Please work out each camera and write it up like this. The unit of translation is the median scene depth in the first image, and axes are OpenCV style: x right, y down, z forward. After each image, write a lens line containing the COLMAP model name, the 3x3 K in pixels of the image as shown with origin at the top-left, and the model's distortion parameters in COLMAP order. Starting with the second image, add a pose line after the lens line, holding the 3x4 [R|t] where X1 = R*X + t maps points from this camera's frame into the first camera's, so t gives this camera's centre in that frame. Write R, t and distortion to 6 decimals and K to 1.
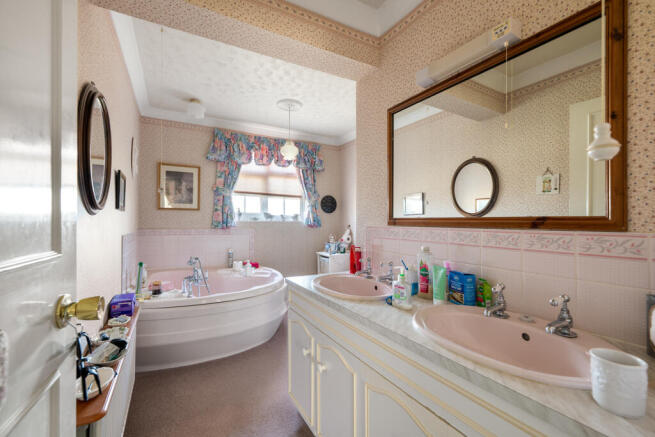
lens RADIAL K [[280.1, 0, 327.0], [0, 280.1, 224.0], [0, 0, 1]] dist [0.001502, -0.000041]
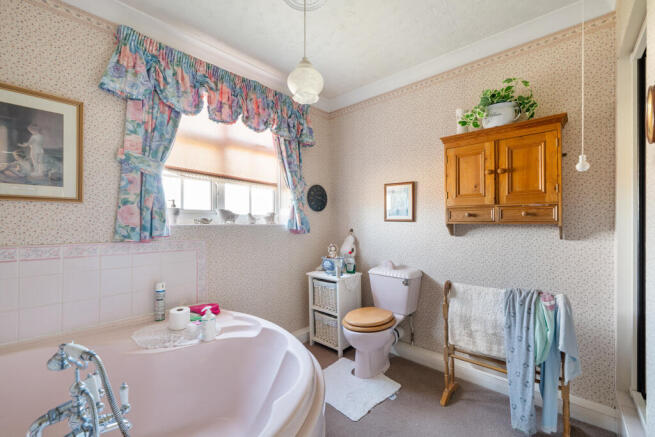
lens RADIAL K [[280.1, 0, 327.0], [0, 280.1, 224.0], [0, 0, 1]] dist [0.001502, -0.000041]
pose [[0.948832, -0.008061, 0.315677, -0.209455], [0.008694, 0.999962, -0.000595, -0.009589], [-0.315661, 0.003309, 0.948866, 0.421456]]
